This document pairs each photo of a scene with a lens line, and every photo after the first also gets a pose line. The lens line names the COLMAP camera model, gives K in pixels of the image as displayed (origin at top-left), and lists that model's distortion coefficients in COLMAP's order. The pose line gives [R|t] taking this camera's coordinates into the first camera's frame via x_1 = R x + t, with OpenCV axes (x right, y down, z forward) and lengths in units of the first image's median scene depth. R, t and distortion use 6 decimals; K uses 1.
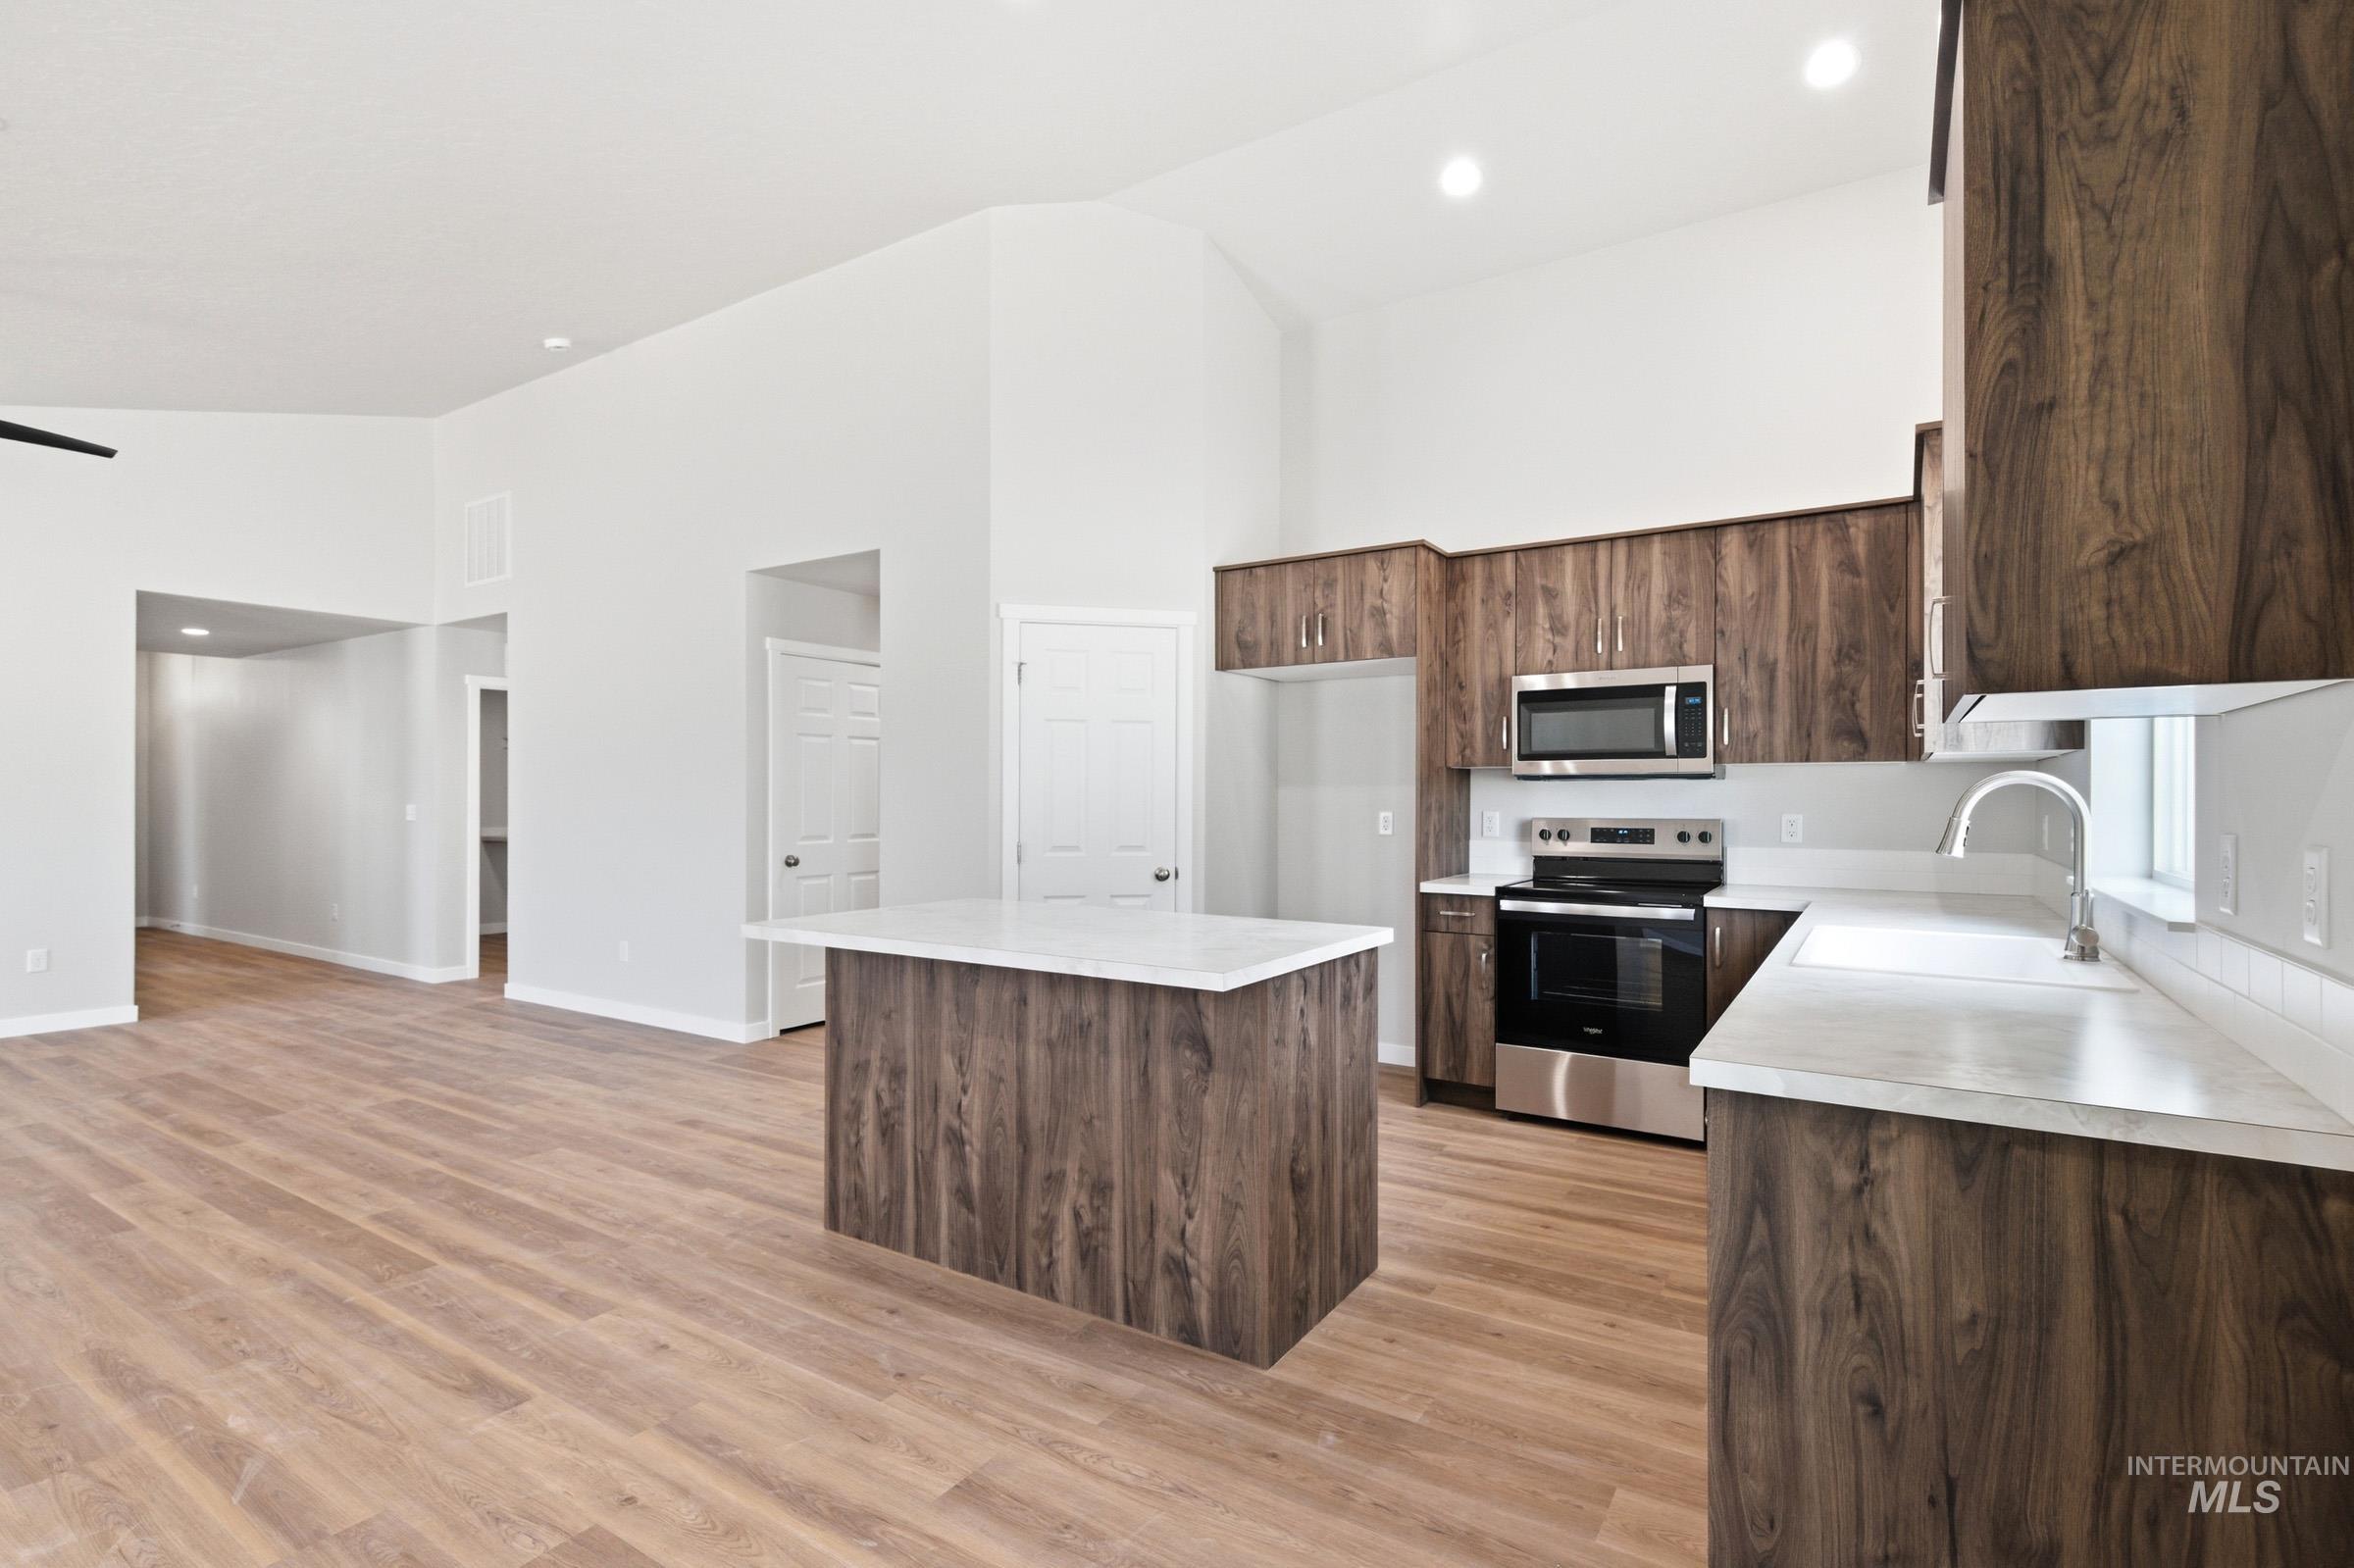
lens RADIAL K [[1101.7, 0, 1176.8], [0, 1101.7, 795.0], [0, 0, 1]] dist [0.013154, -0.006579]
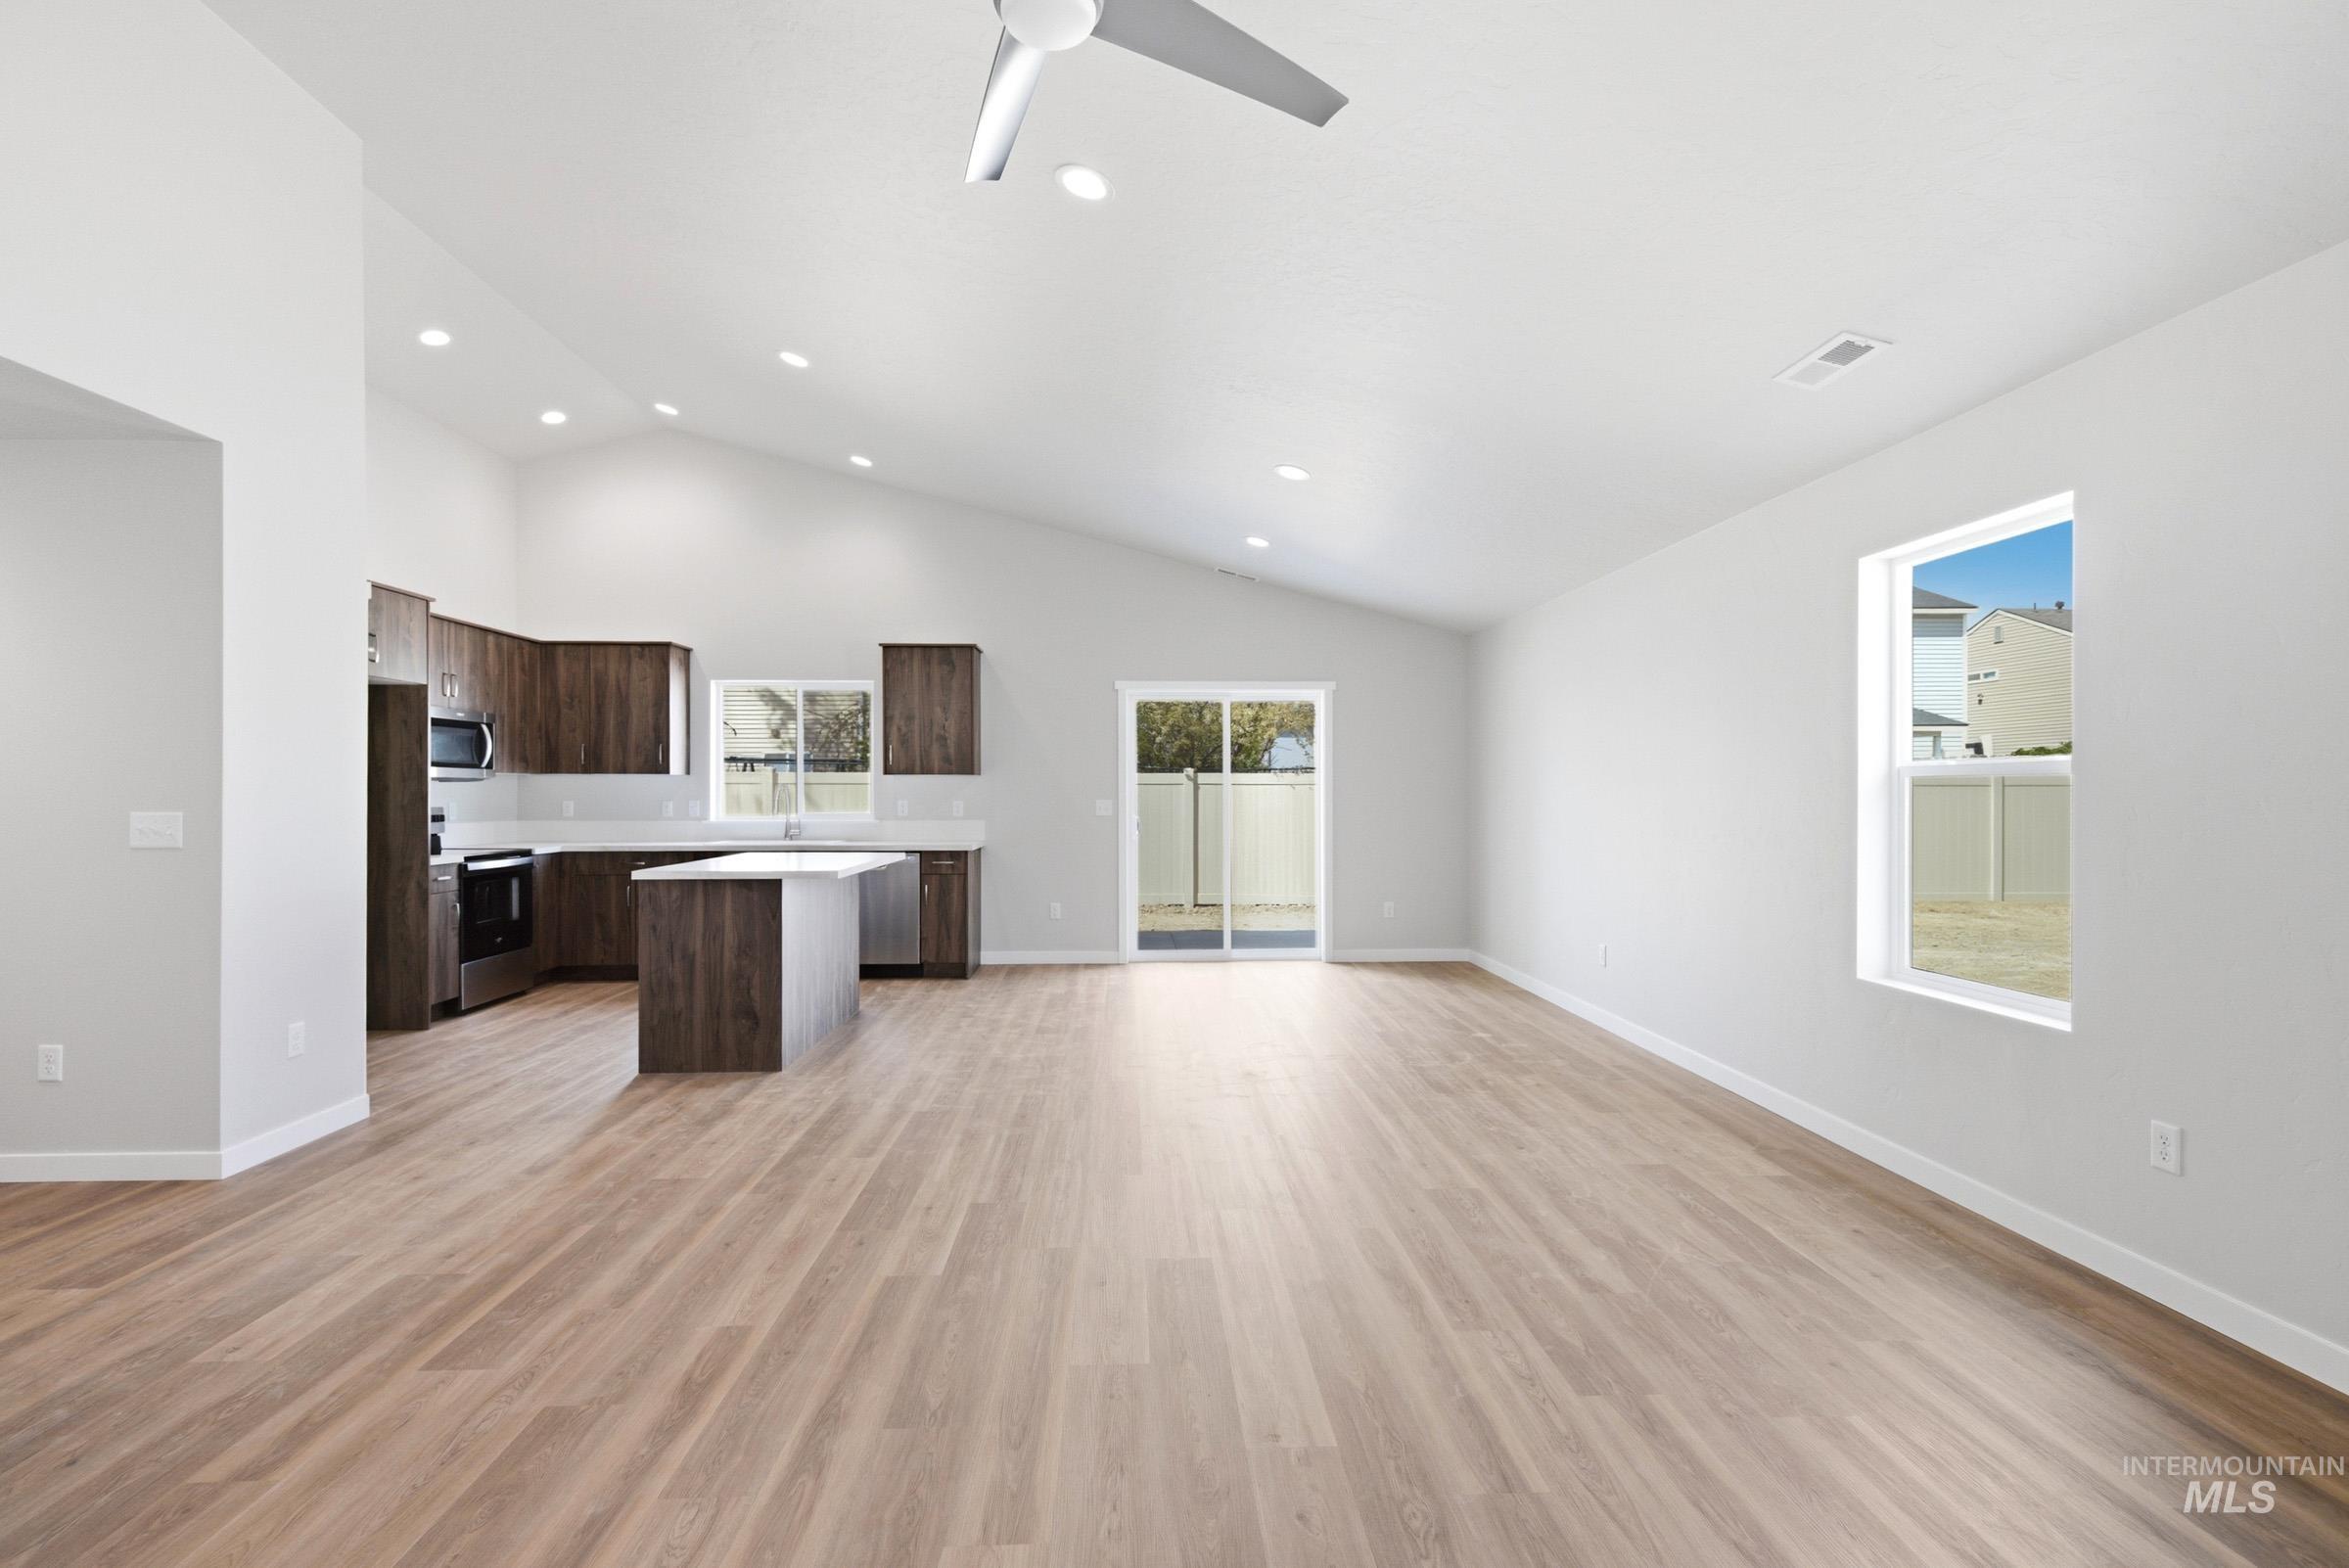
lens RADIAL K [[1099.5, 0, 1165.1], [0, 1099.5, 796.0], [0, 0, 1]] dist [0.013154, -0.006579]
pose [[-0.571606, -0.004568, 0.820516, -1.984691], [-0.002540, 0.999990, 0.003798, -0.002577], [-0.820525, 0.000087, -0.571611, 1.508454]]
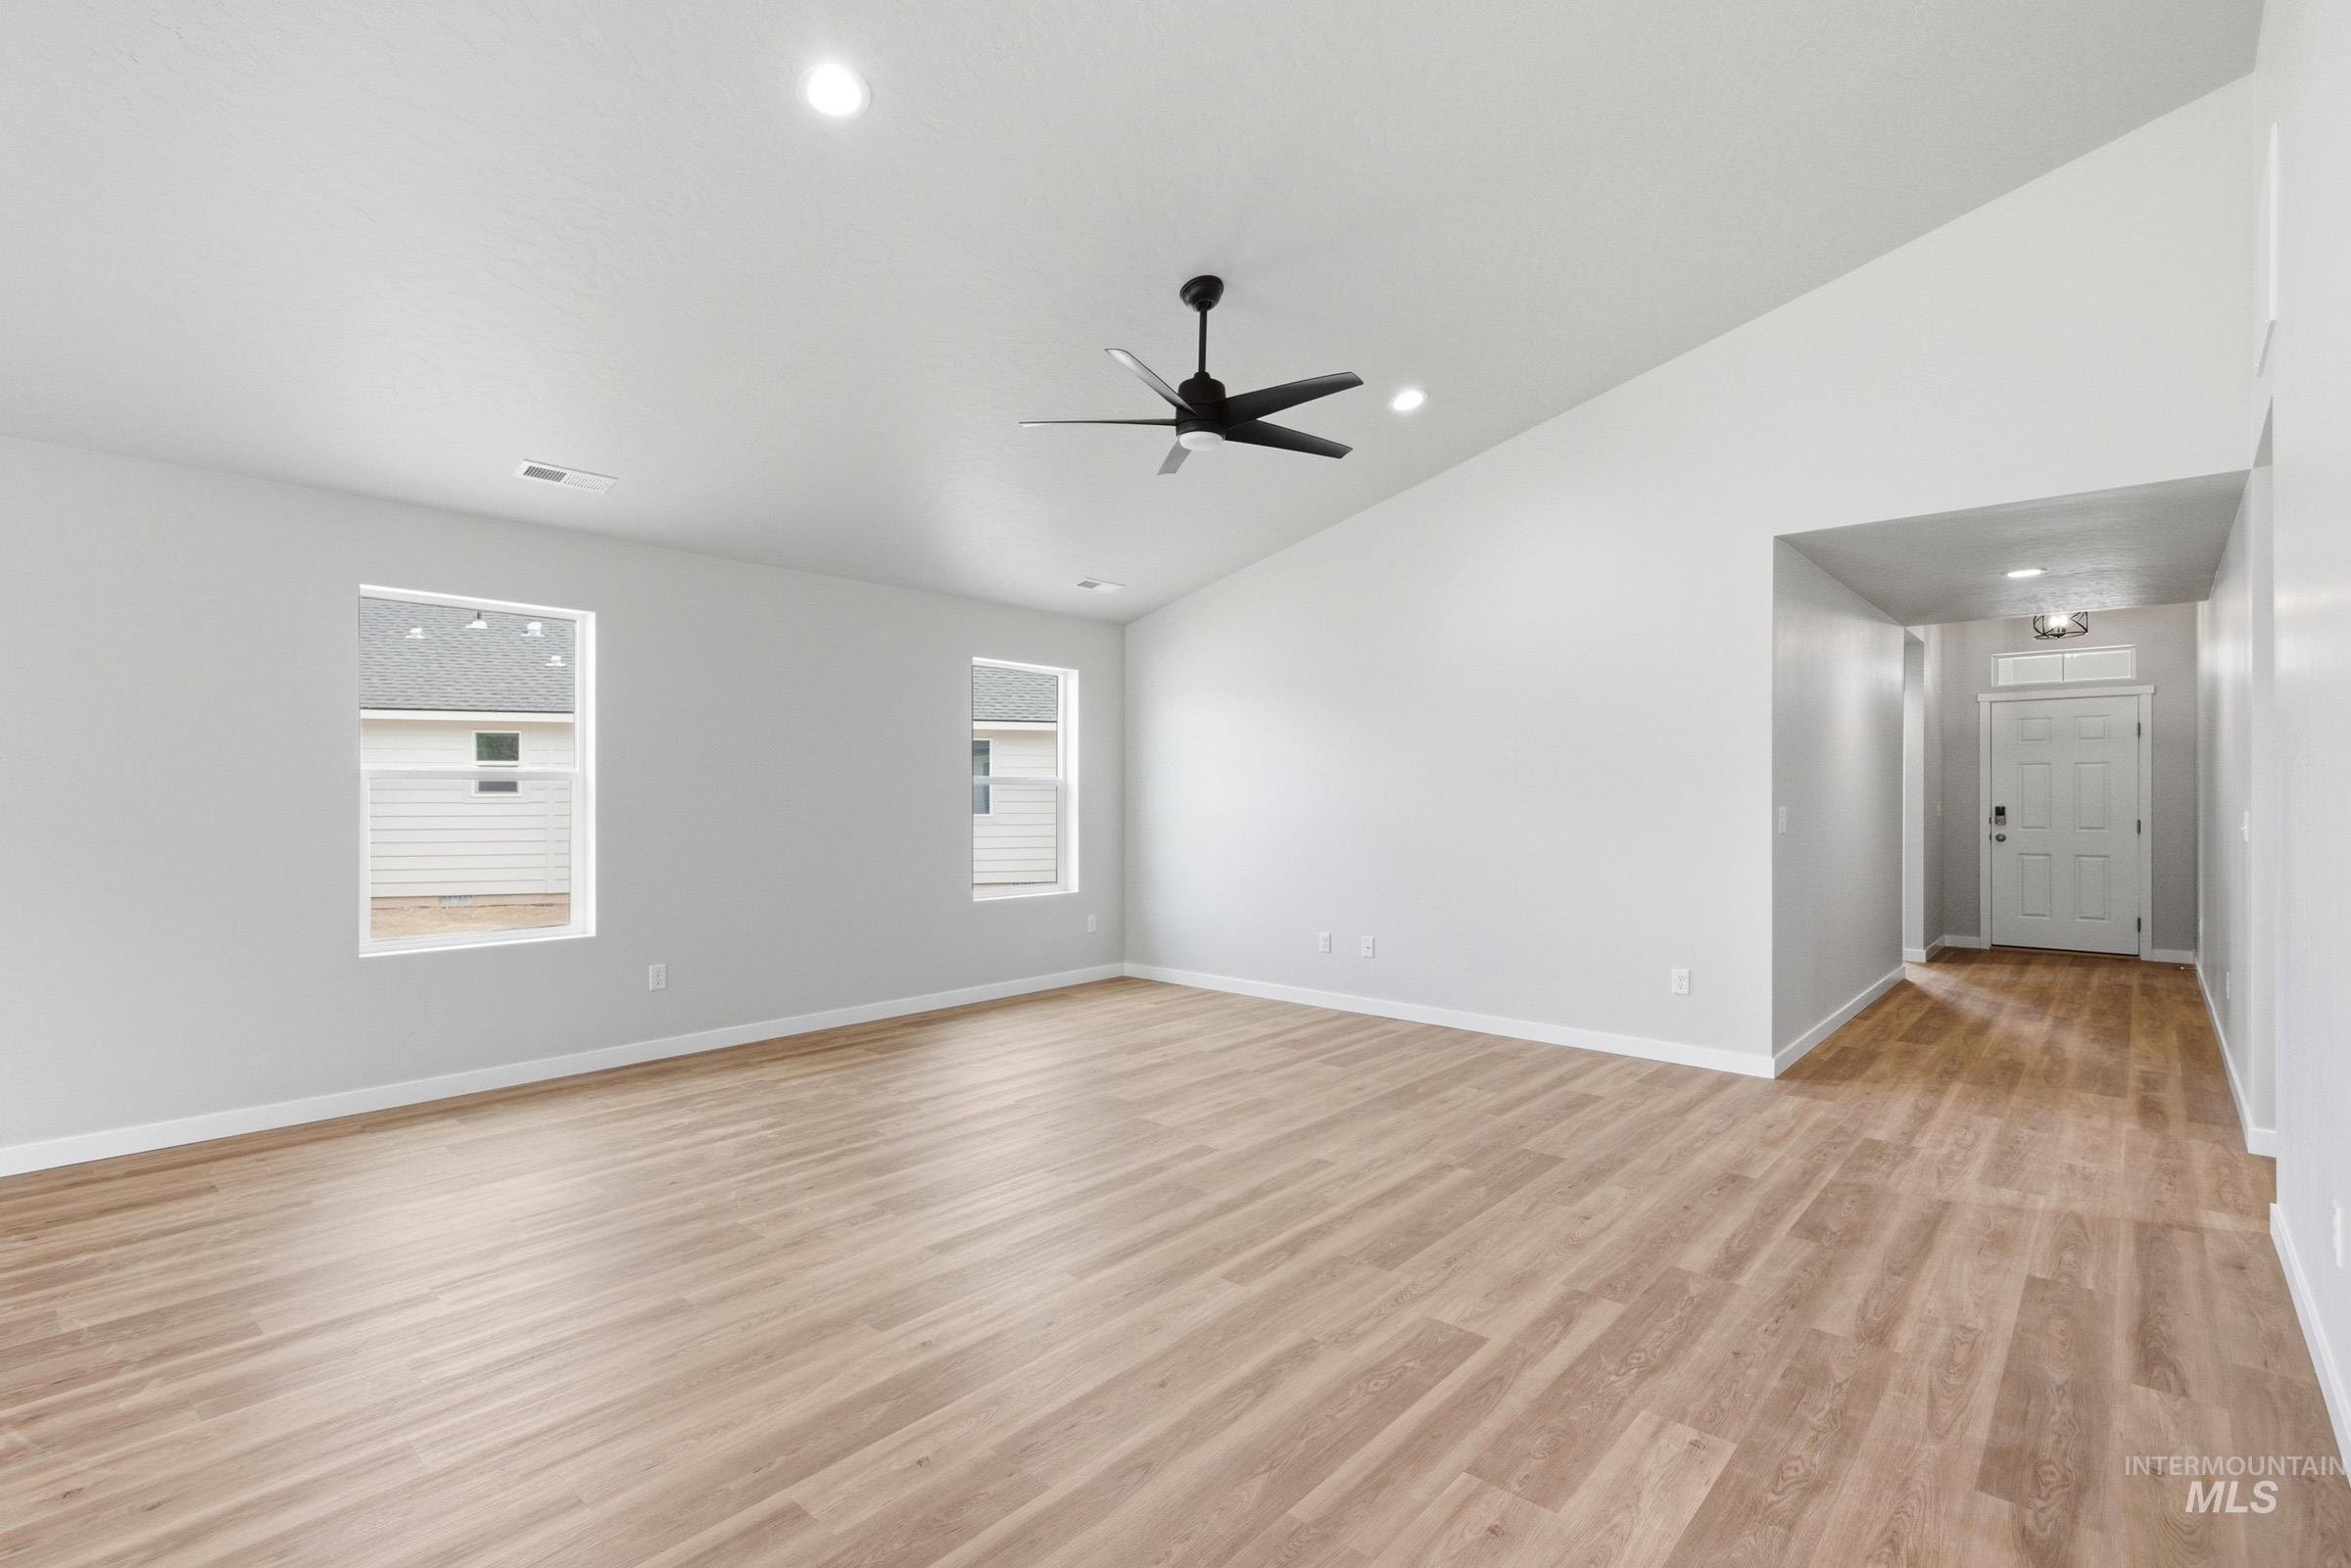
lens RADIAL K [[1100.3, 0, 1173.3], [0, 1100.3, 794.2], [0, 0, 1]] dist [0.013154, -0.006579]
pose [[-0.147480, -0.001007, -0.989065, -0.182922], [0.000605, 0.999999, -0.001108, 0.000877], [0.989065, -0.000762, -0.147479, 1.382361]]
